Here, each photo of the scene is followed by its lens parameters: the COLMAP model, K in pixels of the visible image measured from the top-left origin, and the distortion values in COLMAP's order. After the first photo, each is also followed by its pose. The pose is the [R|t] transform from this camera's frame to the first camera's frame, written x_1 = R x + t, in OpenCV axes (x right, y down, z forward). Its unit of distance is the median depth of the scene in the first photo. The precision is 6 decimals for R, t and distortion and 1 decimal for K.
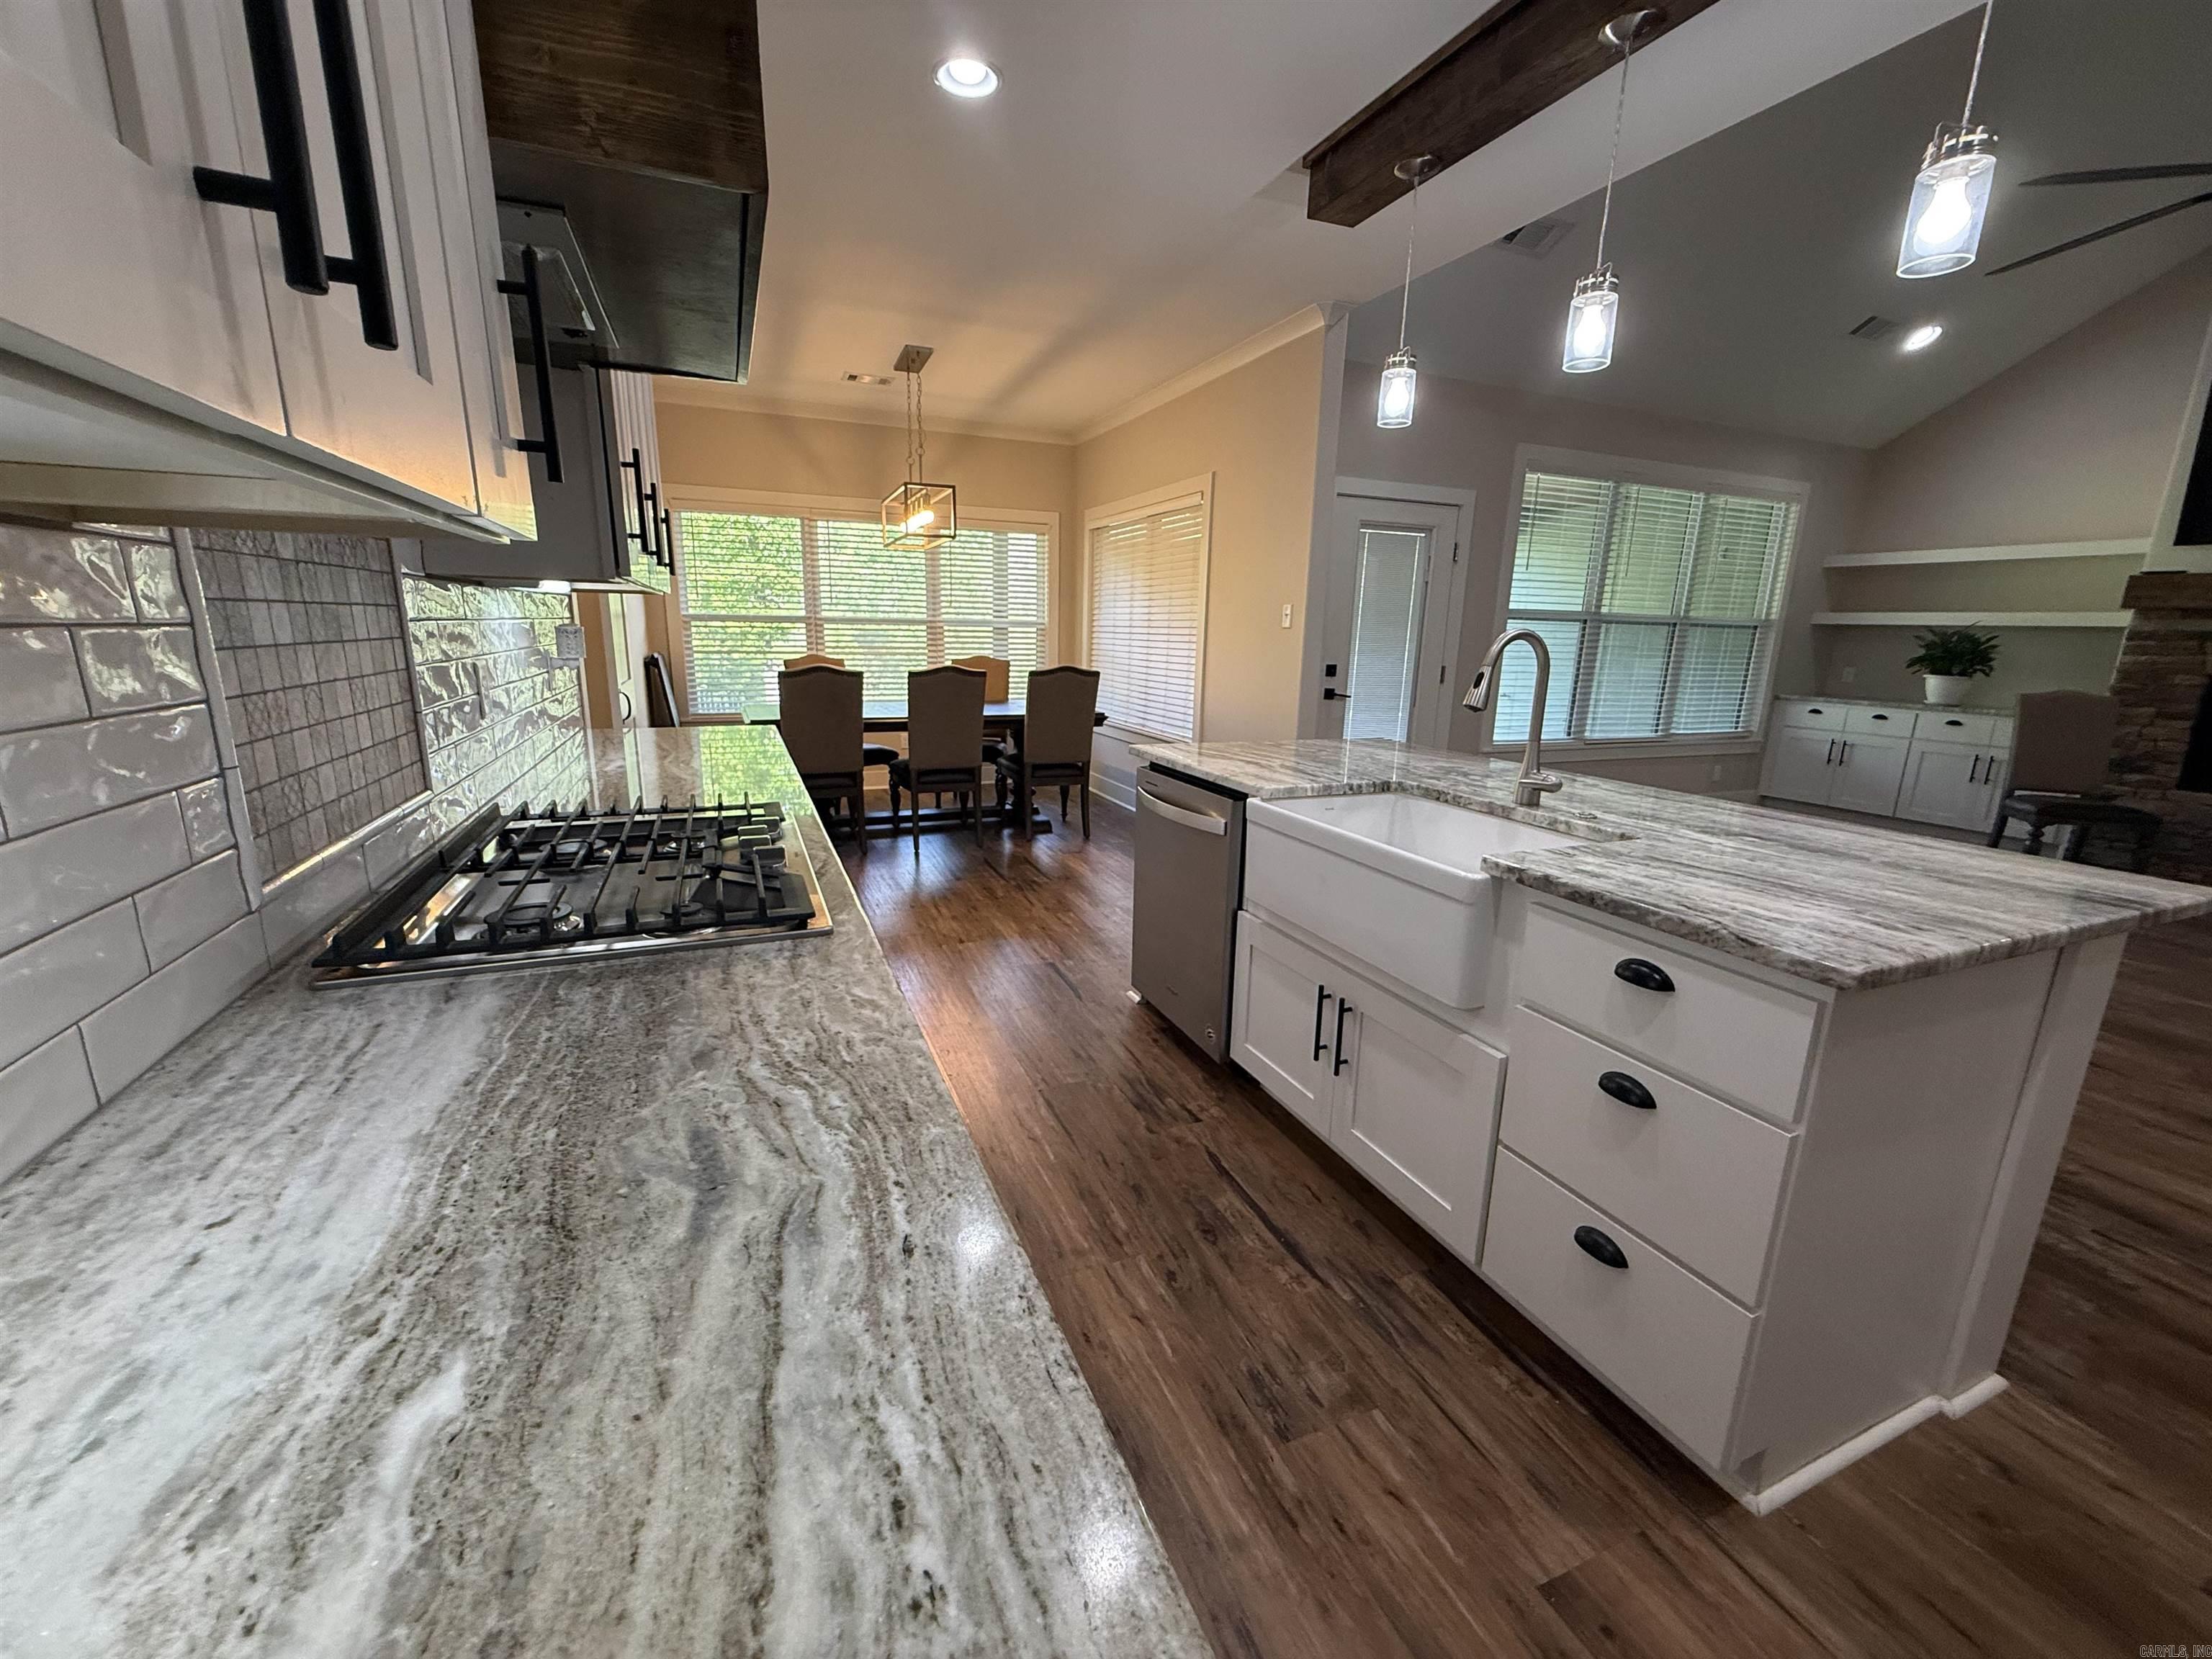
lens RADIAL K [[880.9, 0, 1098.3], [0, 880.9, 832.1], [0, 0, 1]] dist [-0.000211, -0.000294]
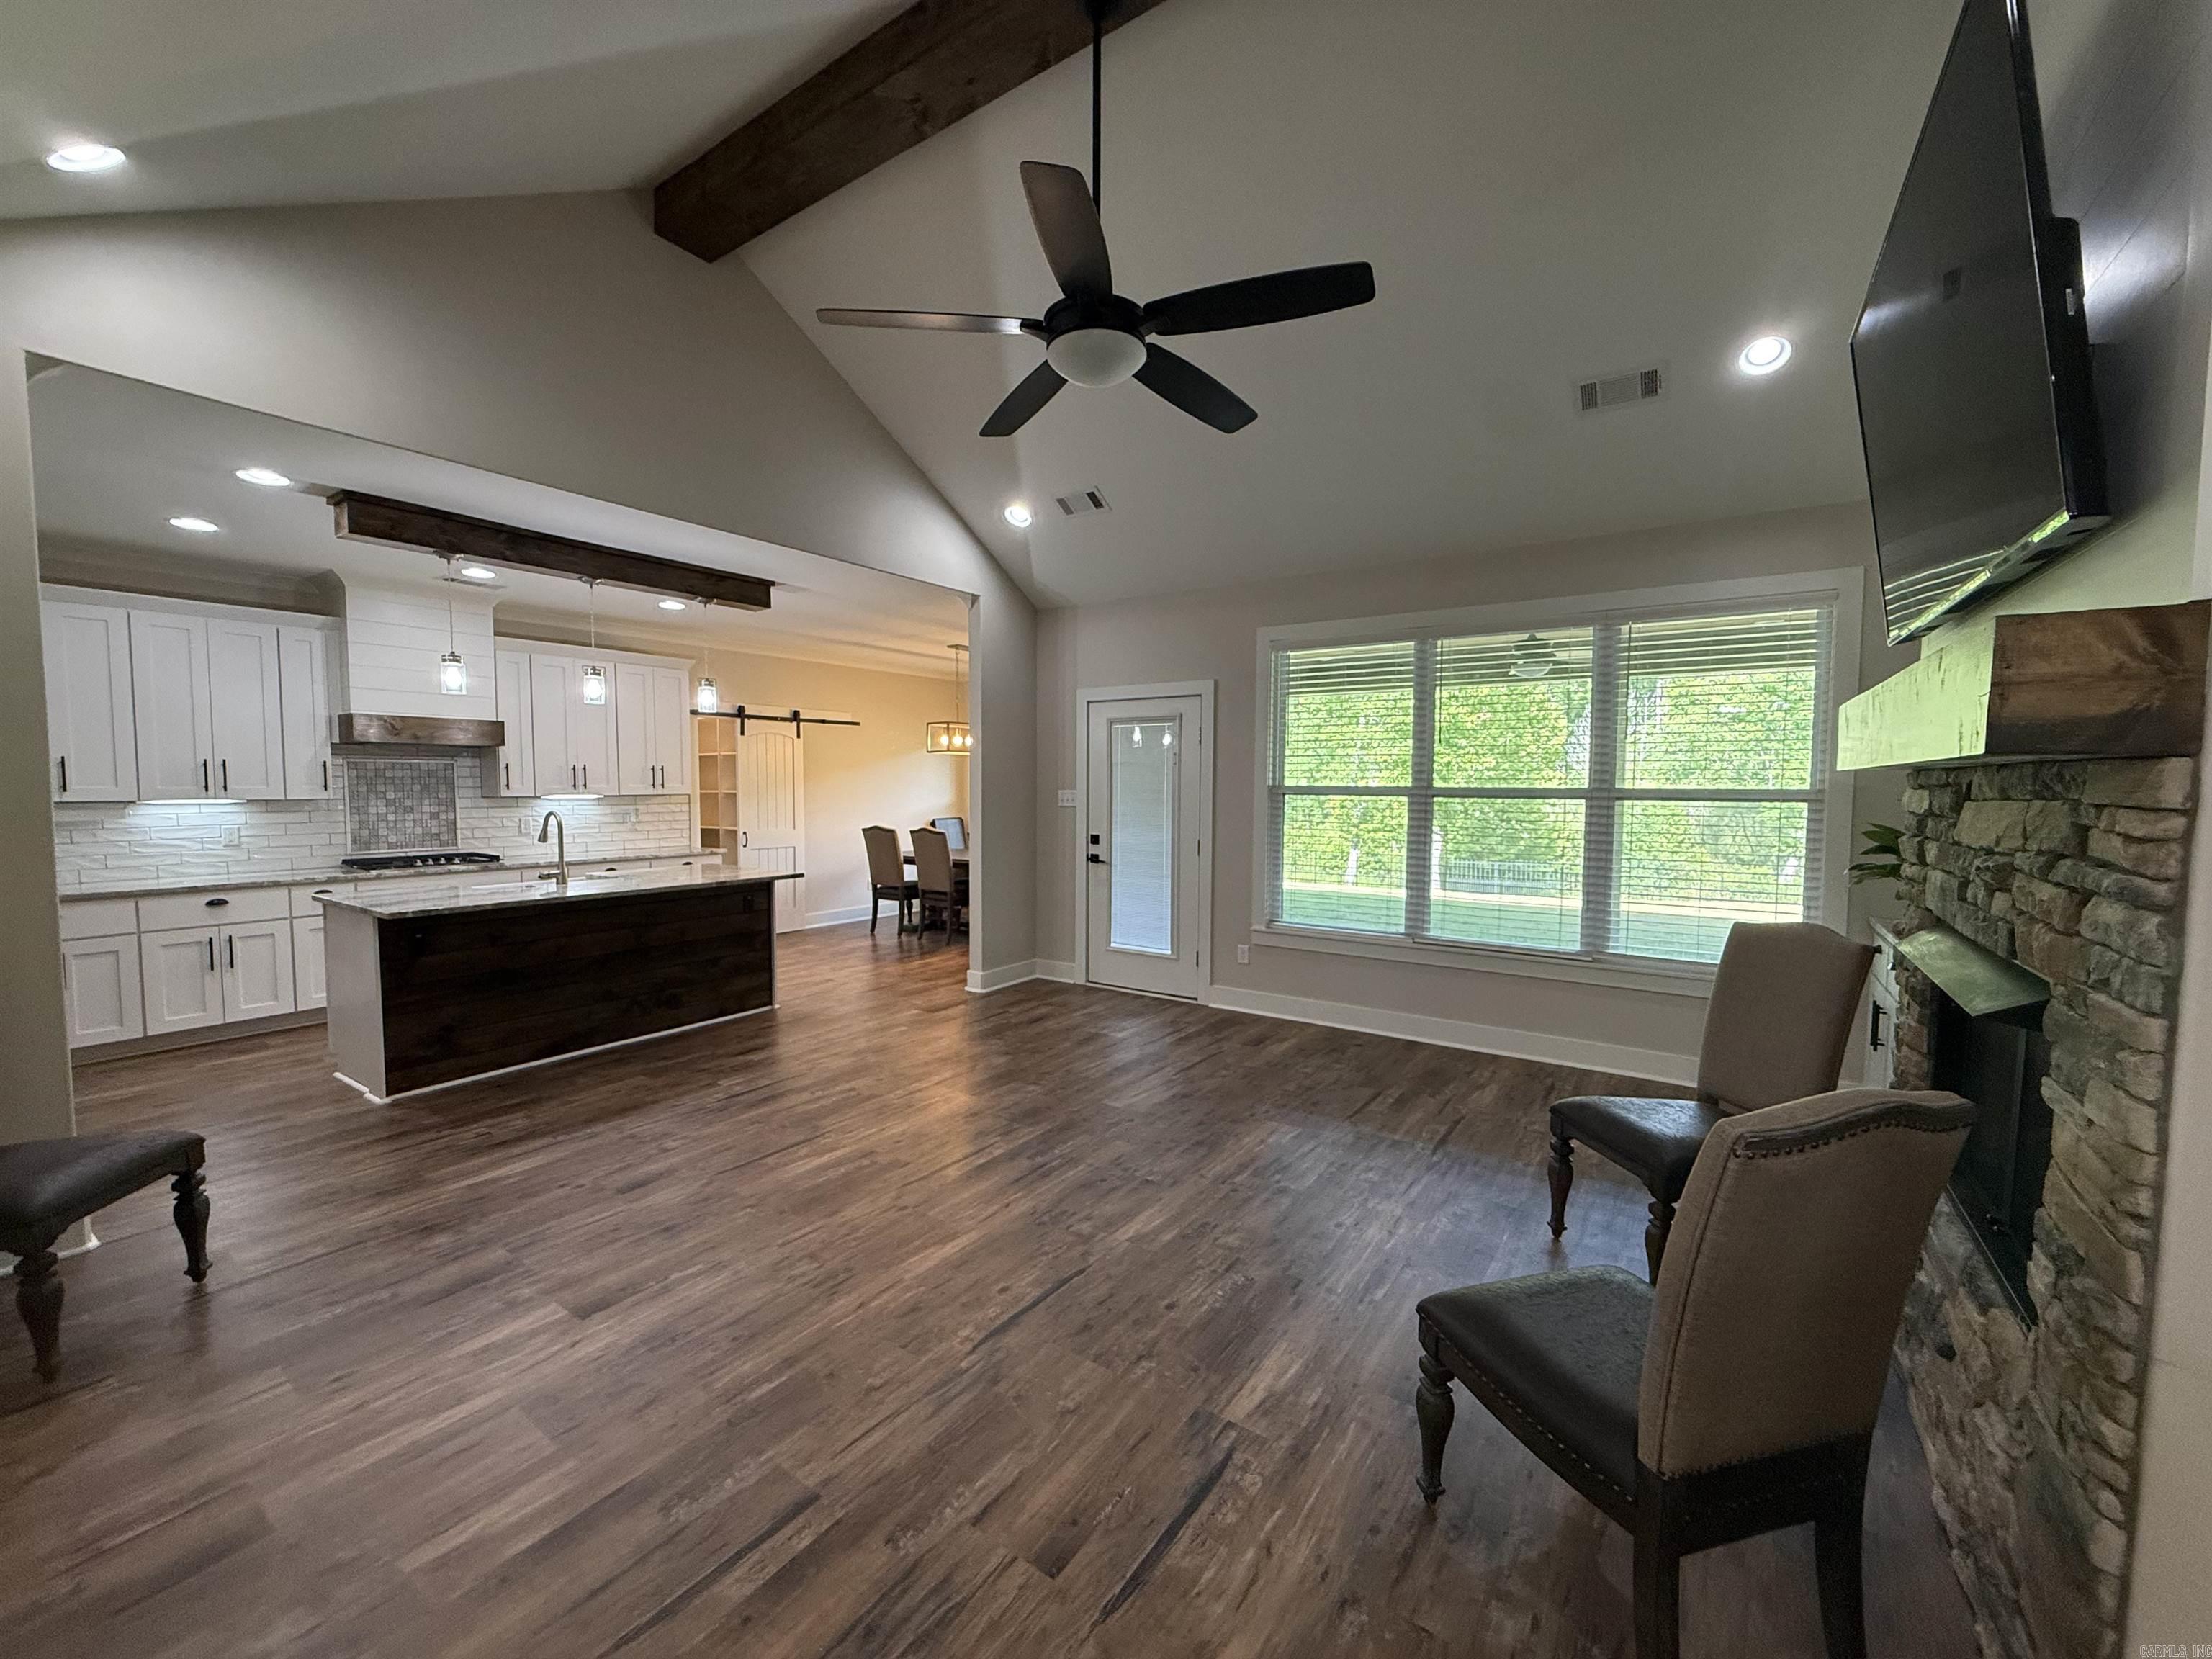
lens RADIAL K [[880.9, 0, 1098.3], [0, 880.9, 832.1], [0, 0, 1]] dist [-0.000211, -0.000294]
pose [[0.541528, 0.027647, -0.840228, 1.355960], [-0.182605, 0.979465, -0.085461, -0.096504], [0.820611, 0.199710, 0.535456, 0.377310]]
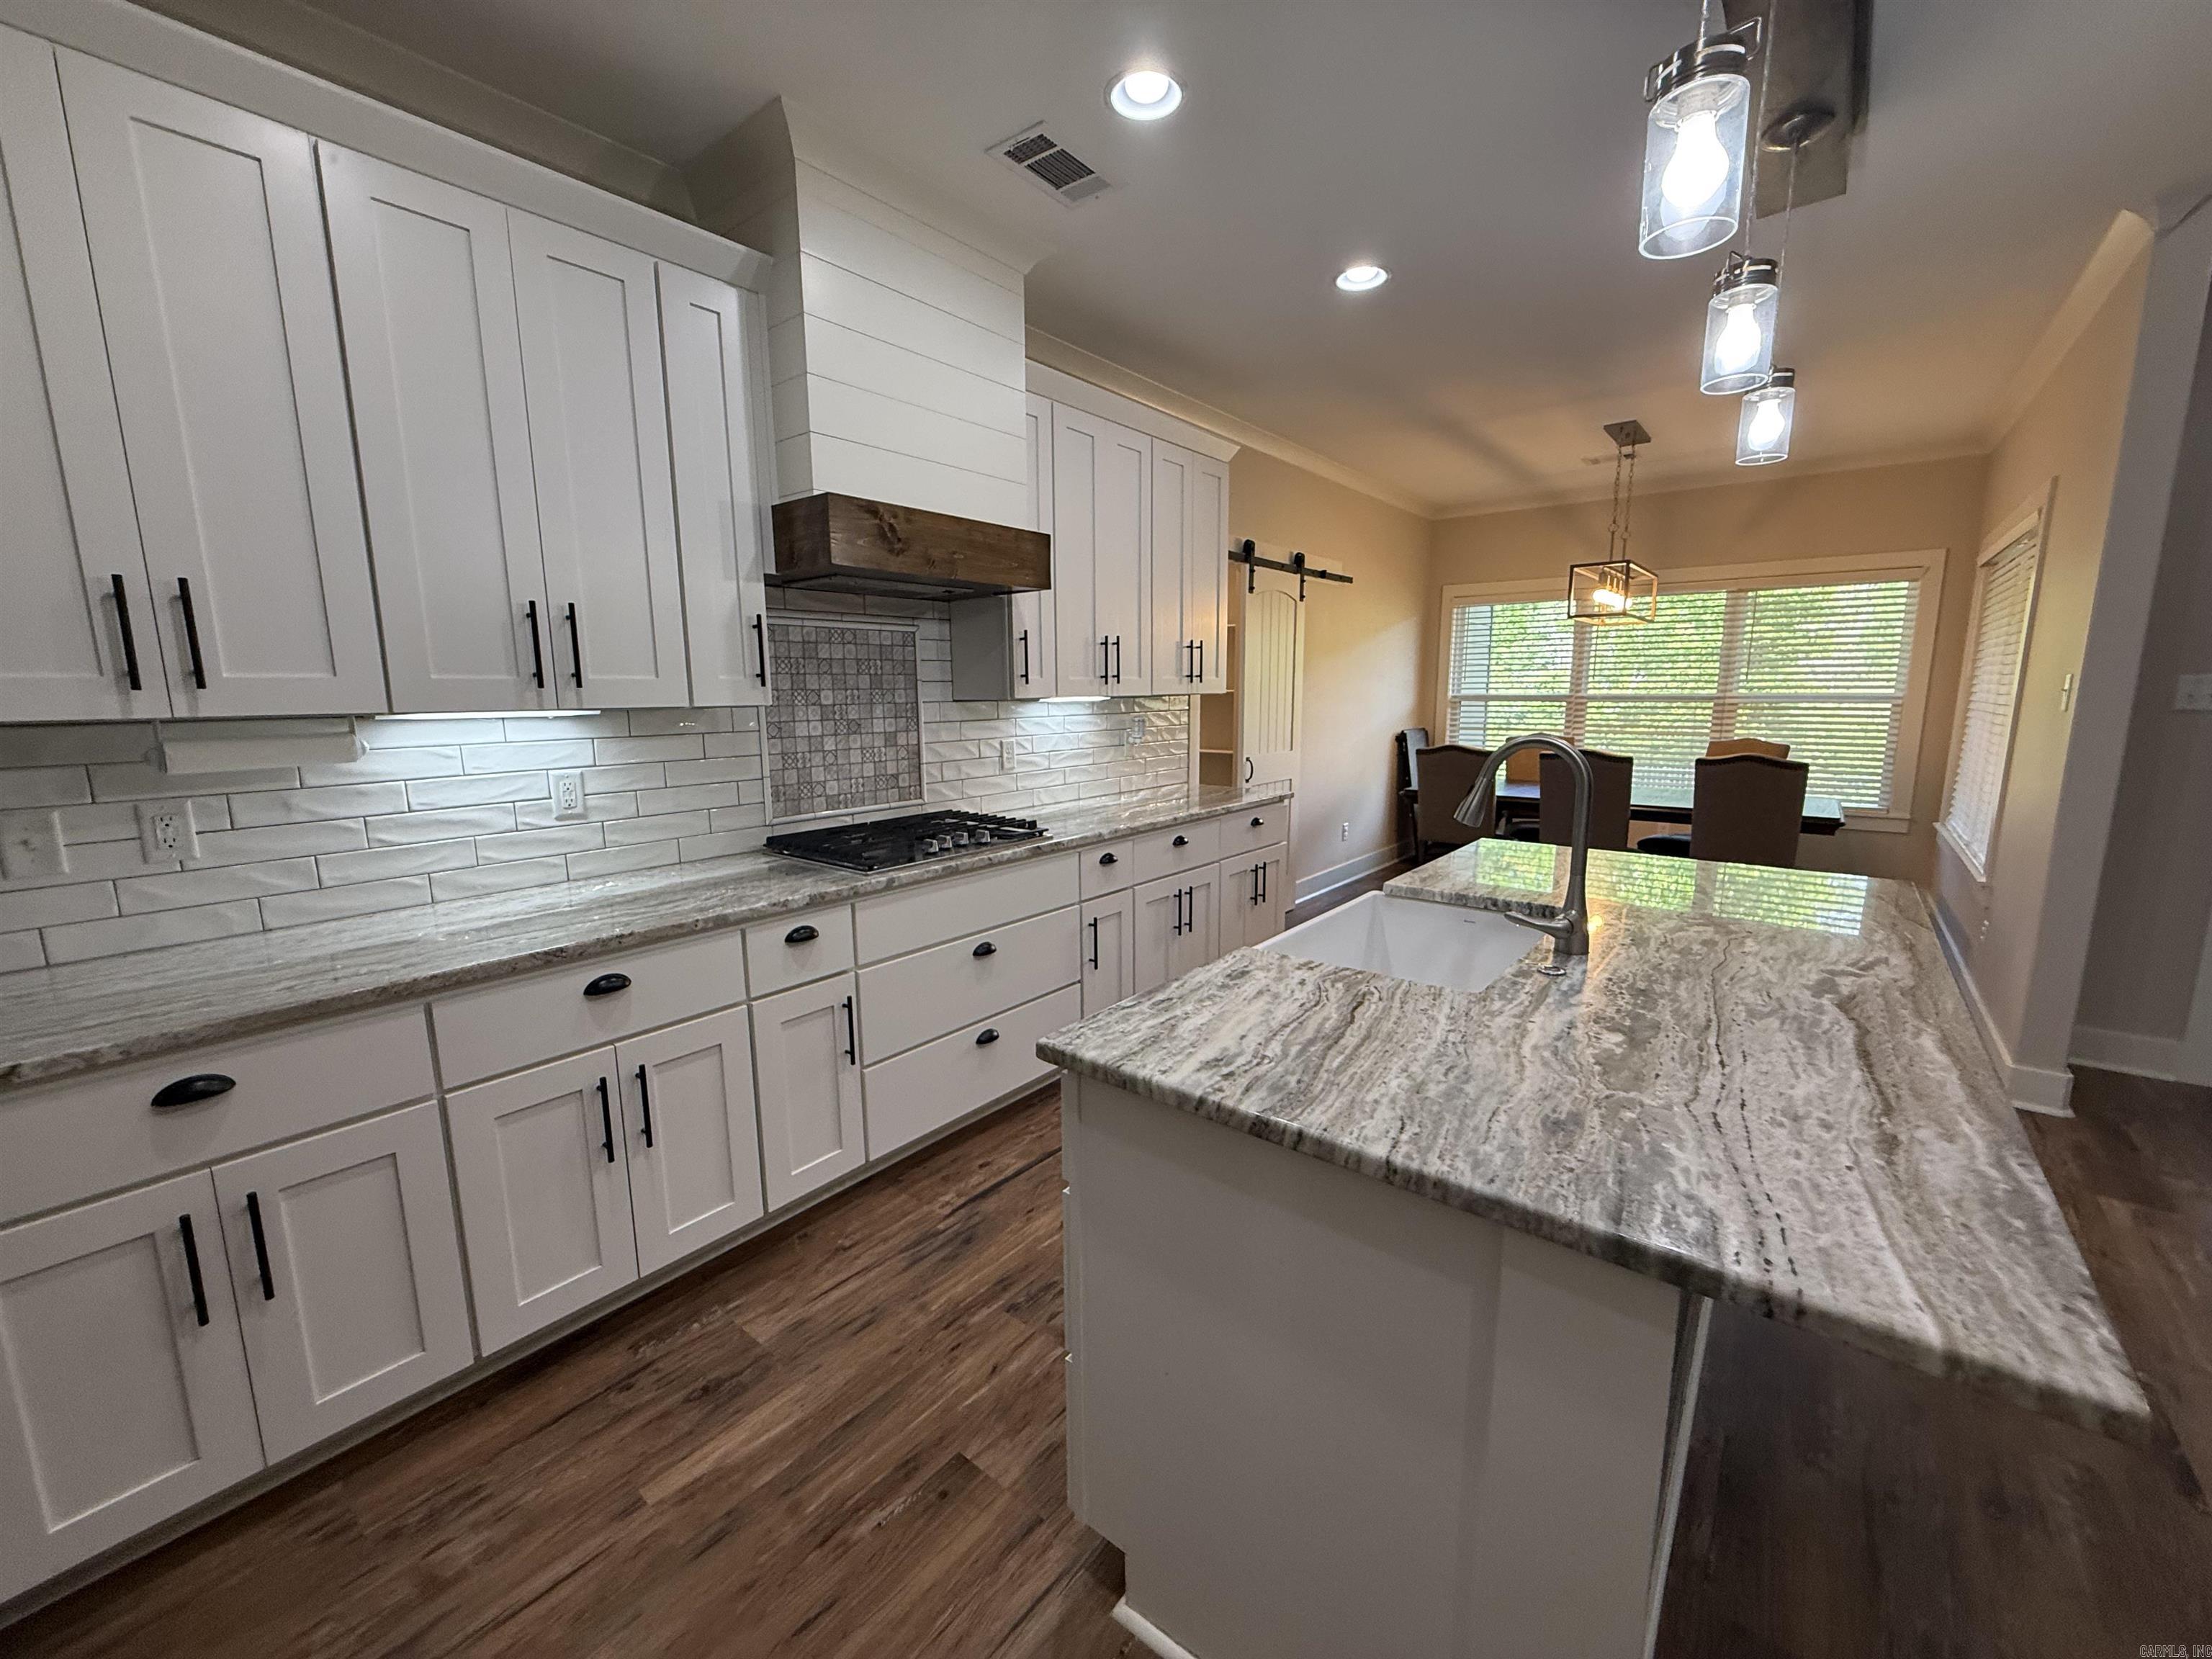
lens RADIAL K [[880.9, 0, 1098.3], [0, 880.9, 832.1], [0, 0, 1]] dist [-0.000211, -0.000294]
pose [[0.477625, 0.118795, -0.870495, 0.406698], [-0.182738, 0.982580, 0.033826, -0.036646], [0.859349, 0.142917, 0.491013, 0.096183]]
